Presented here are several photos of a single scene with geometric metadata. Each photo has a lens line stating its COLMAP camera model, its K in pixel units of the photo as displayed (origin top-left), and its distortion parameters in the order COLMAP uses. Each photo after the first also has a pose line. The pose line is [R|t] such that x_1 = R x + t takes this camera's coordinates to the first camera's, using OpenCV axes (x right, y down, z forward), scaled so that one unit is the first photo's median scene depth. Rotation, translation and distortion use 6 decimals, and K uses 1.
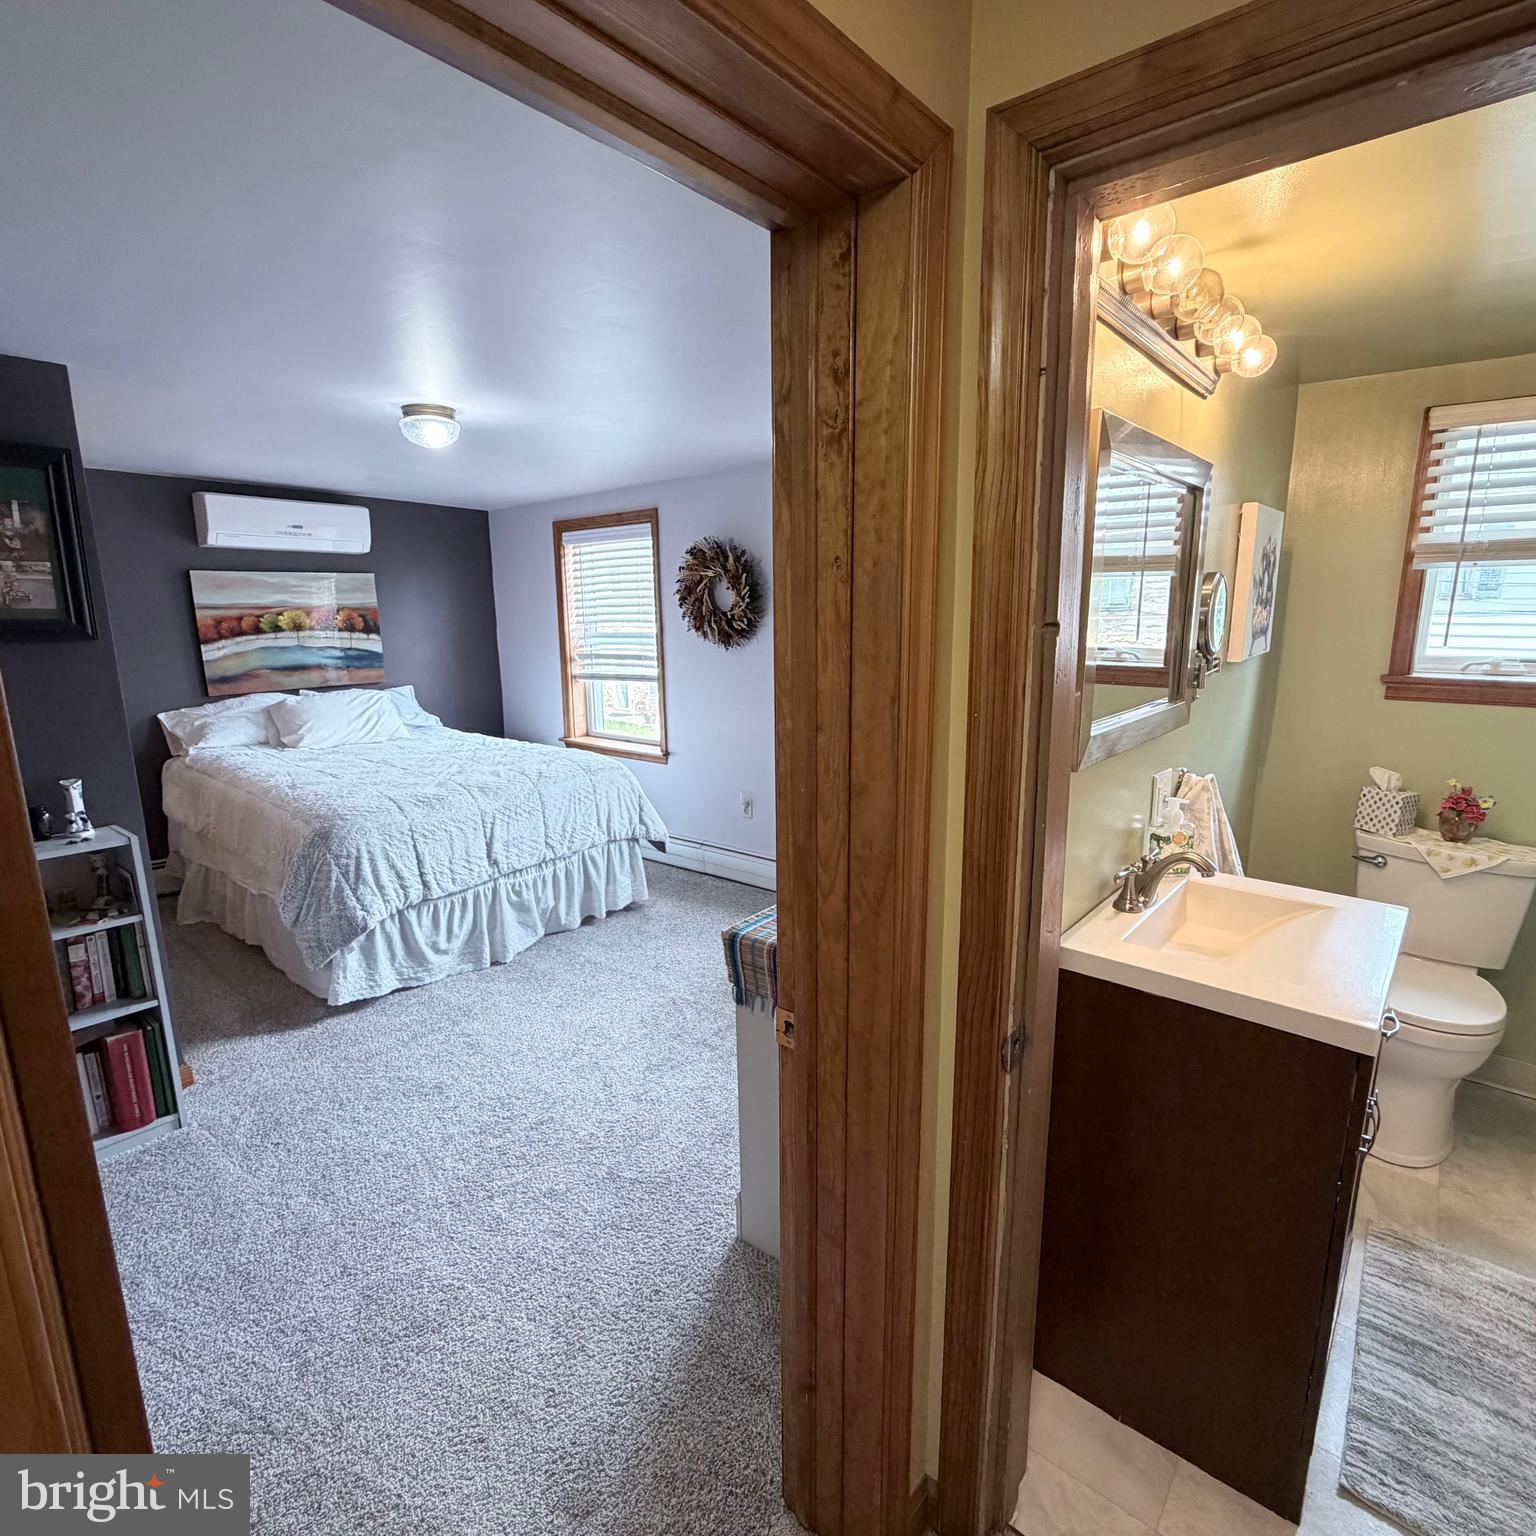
lens RADIAL K [[818.3, 0, 758.8], [0, 818.3, 768.7], [0, 0, 1]] dist [0.000903, 0.001036]
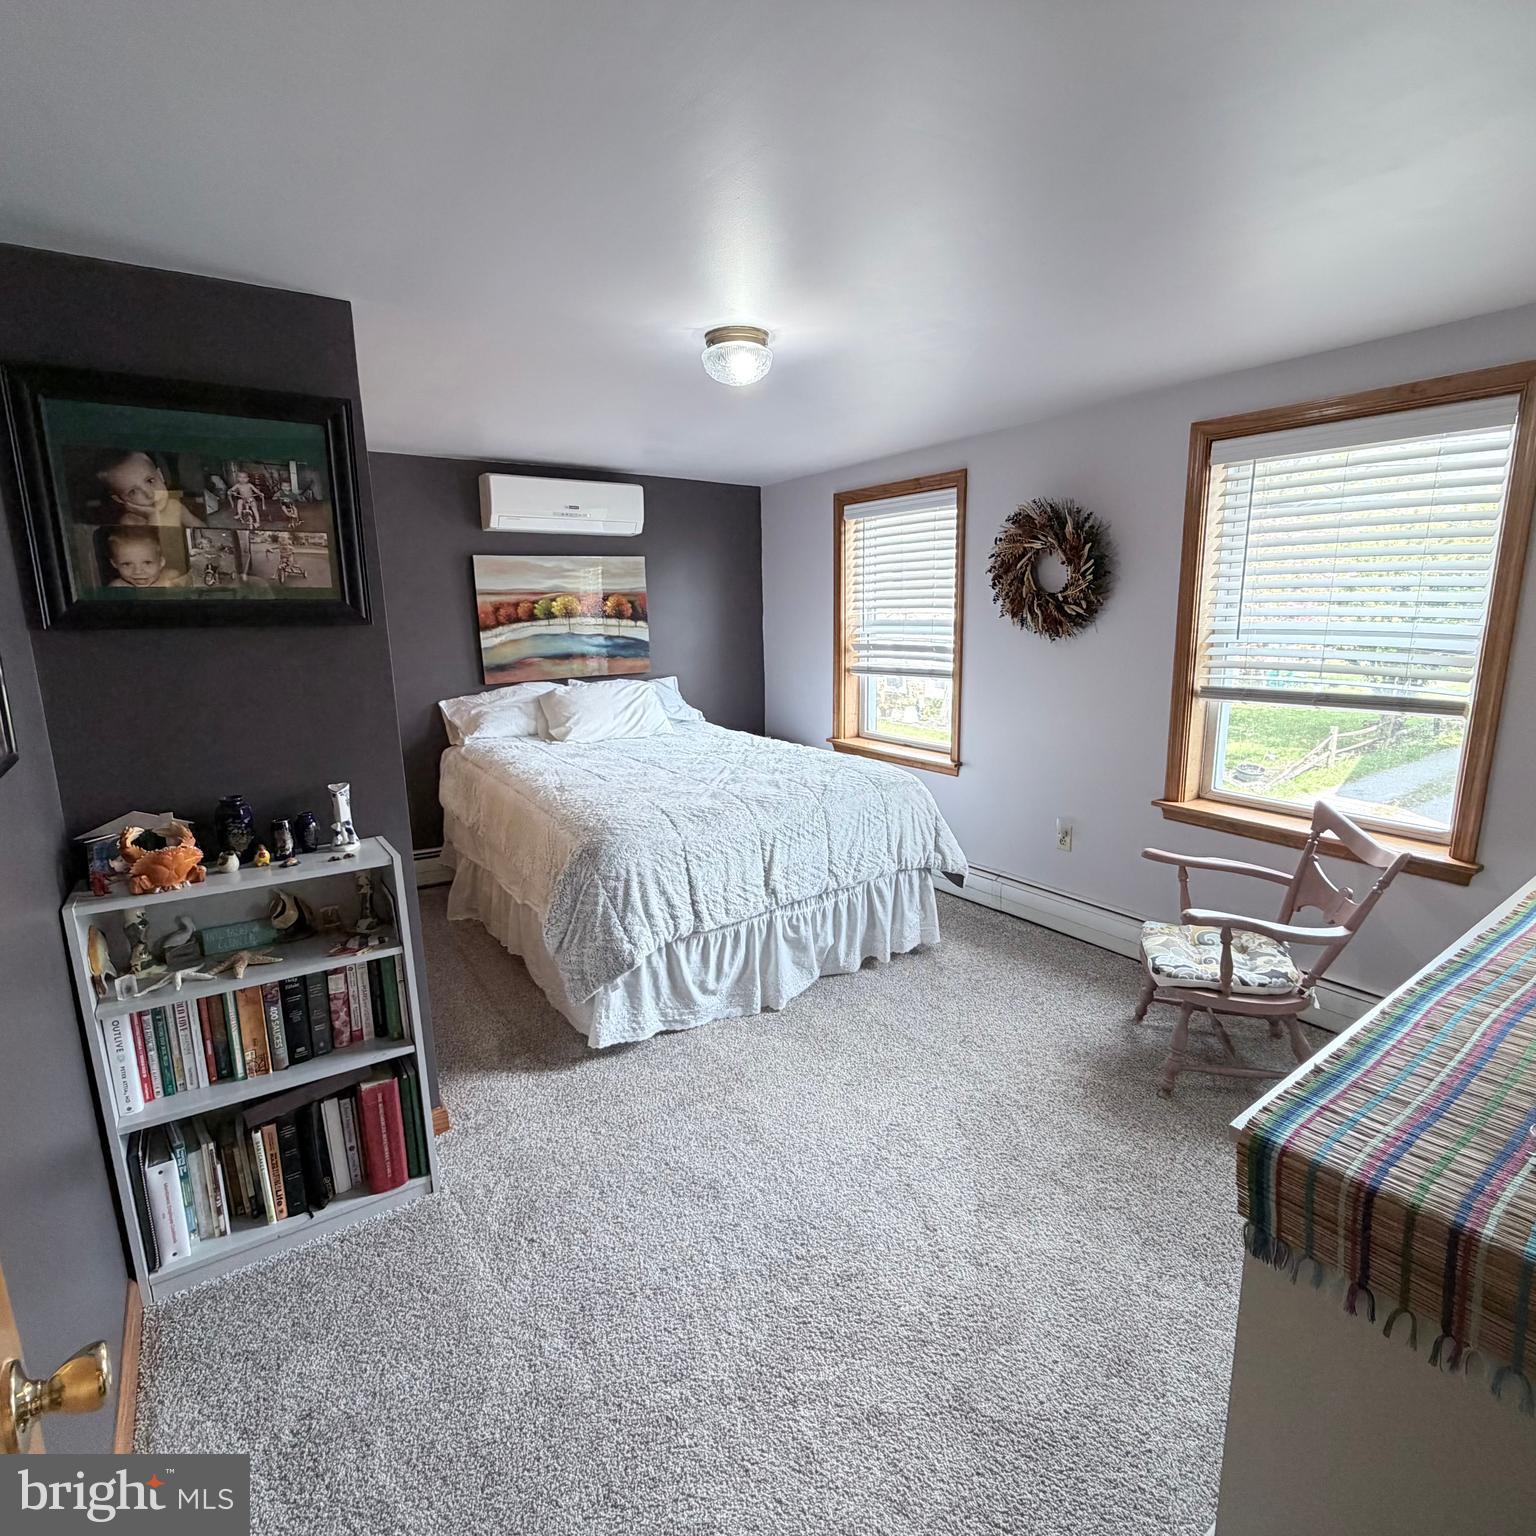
lens RADIAL K [[818.3, 0, 758.8], [0, 818.3, 768.7], [0, 0, 1]] dist [0.000903, 0.001036]
pose [[0.962760, 0.049034, -0.265874, -0.113114], [-0.045982, 0.998786, 0.017694, -0.024831], [0.266418, -0.004810, 0.963846, 0.177195]]
